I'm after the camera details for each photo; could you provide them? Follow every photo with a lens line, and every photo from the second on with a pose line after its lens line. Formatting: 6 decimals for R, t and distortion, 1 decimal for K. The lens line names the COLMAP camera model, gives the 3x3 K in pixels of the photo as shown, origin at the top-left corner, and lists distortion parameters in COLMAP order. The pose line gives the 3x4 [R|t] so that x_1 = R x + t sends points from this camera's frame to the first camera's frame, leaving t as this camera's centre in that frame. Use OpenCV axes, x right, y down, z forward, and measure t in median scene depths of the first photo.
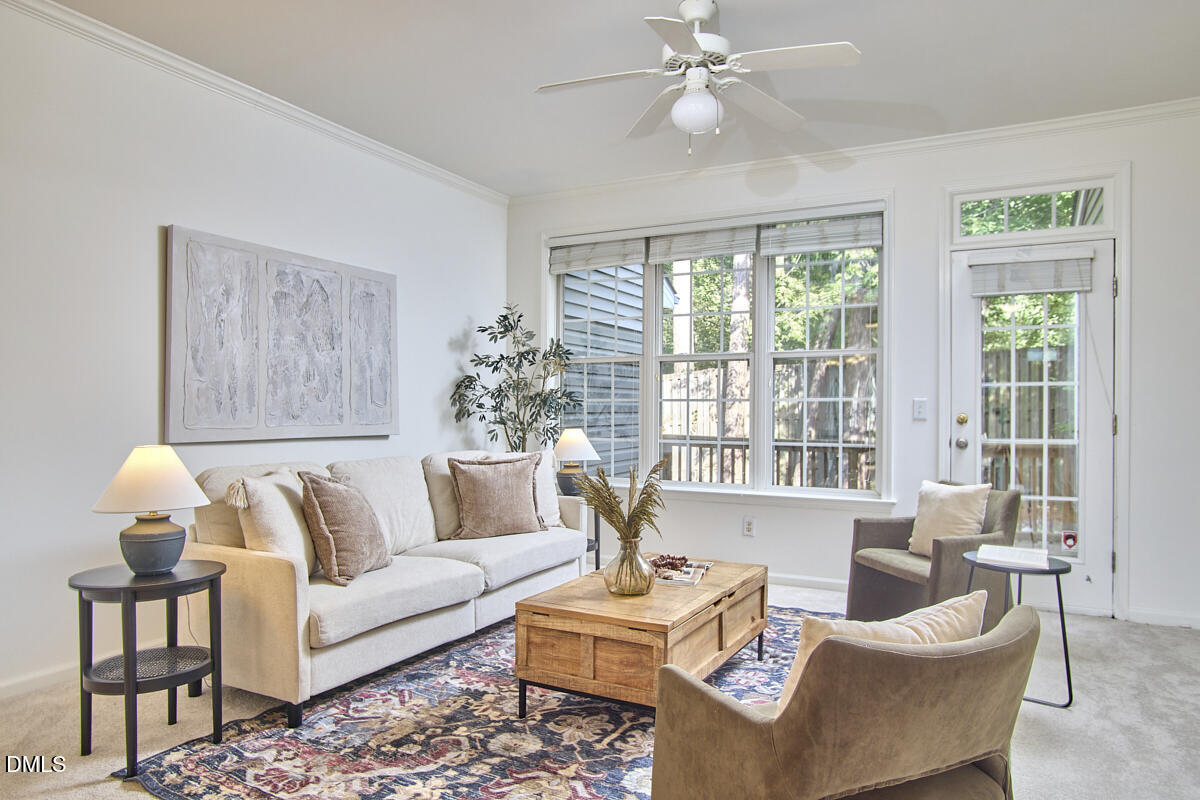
lens RADIAL K [[774.7, 0, 598.2], [0, 774.7, 405.6], [0, 0, 1]] dist [-0.017058, -0.001114]
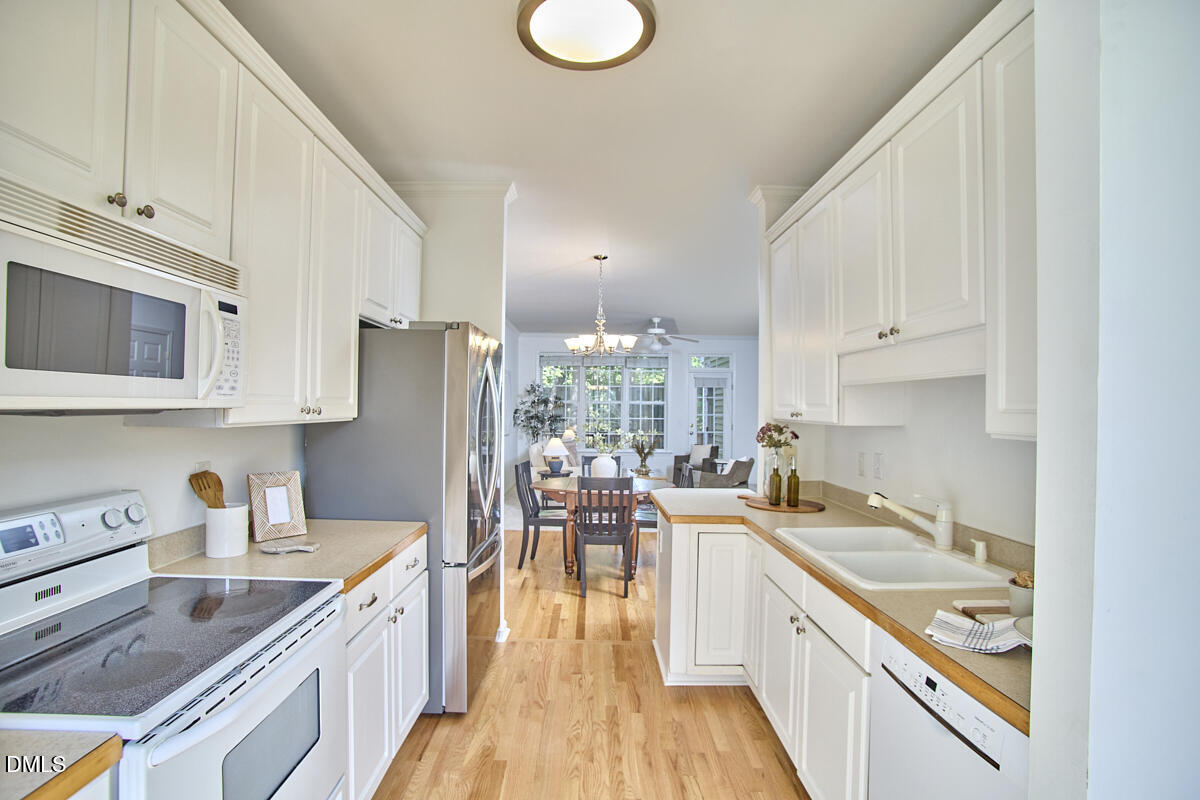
lens RADIAL K [[583.0, 0, 600.0], [0, 583.0, 400.0], [0, 0, 1]] dist [0.000015, -0.000004]
pose [[0.873775, 0.009815, 0.486232, -1.259256], [-0.006857, 0.999946, -0.007863, -0.080670], [-0.486283, 0.003537, 0.873794, -1.124837]]
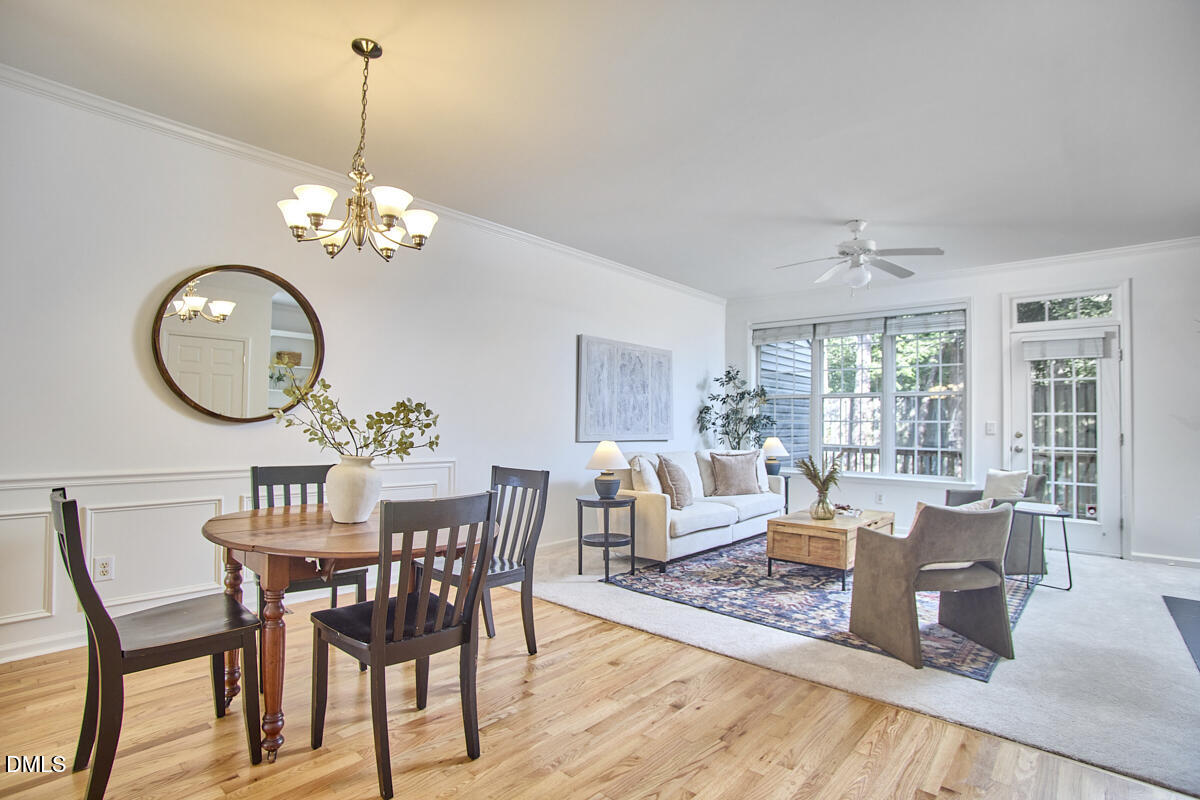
lens RADIAL K [[588.9, 0, 617.5], [0, 588.9, 409.1], [0, 0, 1]] dist [-0.028193, 0.000584]
pose [[0.978103, 0.003256, -0.208096, -0.132003], [-0.007969, 0.999730, -0.021813, -0.003292], [0.207969, 0.022993, 0.977865, -0.480939]]
